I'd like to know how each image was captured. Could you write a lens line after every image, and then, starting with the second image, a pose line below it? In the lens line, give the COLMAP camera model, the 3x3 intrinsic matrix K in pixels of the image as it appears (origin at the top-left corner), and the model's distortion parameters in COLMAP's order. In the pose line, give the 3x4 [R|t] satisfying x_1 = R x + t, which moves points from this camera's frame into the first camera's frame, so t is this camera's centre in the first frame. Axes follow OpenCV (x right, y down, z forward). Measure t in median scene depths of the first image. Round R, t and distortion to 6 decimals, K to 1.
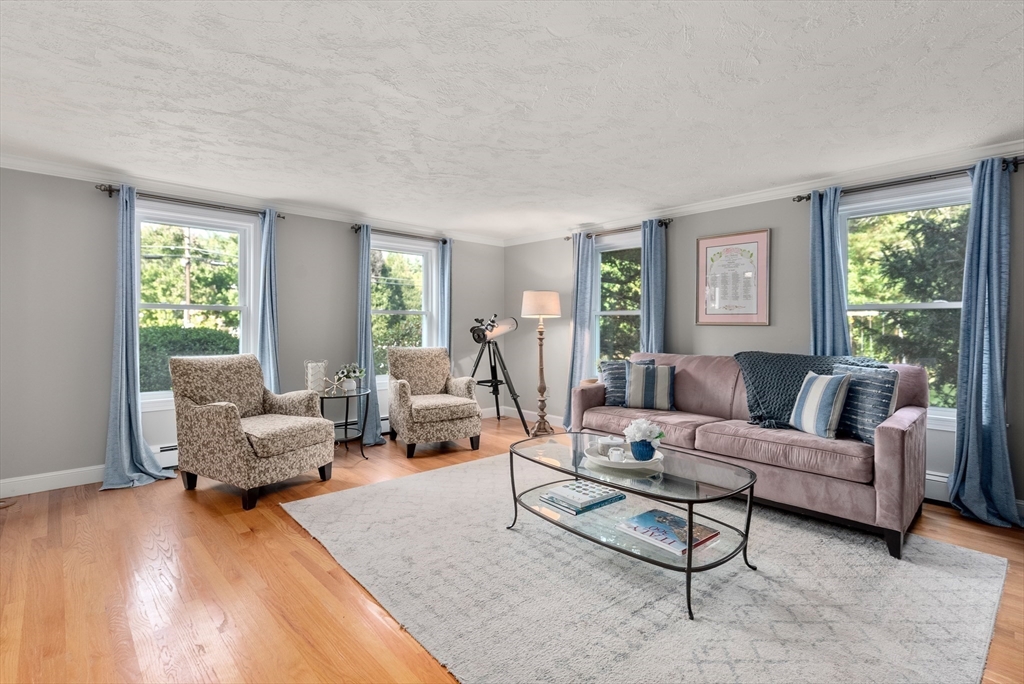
lens RADIAL K [[474.0, 0, 514.6], [0, 474.0, 332.3], [0, 0, 1]] dist [-0.009475, 0.004908]
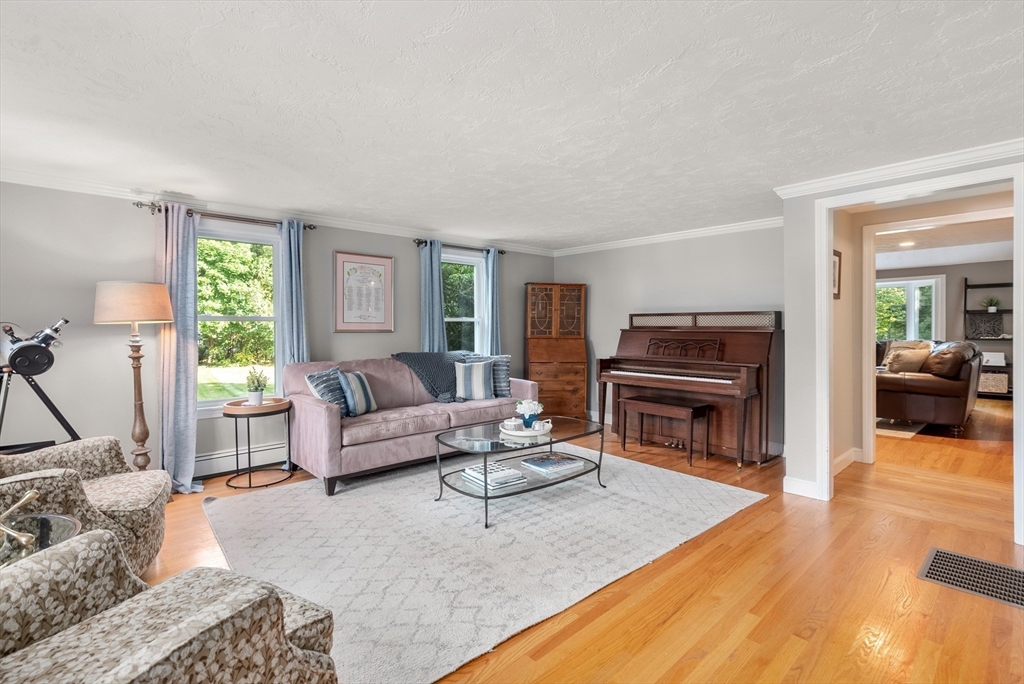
lens RADIAL K [[474.0, 0, 514.1], [0, 474.0, 337.1], [0, 0, 1]] dist [-0.009475, 0.004908]
pose [[0.025222, -0.027213, 0.999311, -0.962783], [0.016538, 0.999504, 0.026801, -0.037983], [-0.999545, 0.015850, 0.025660, 0.819309]]
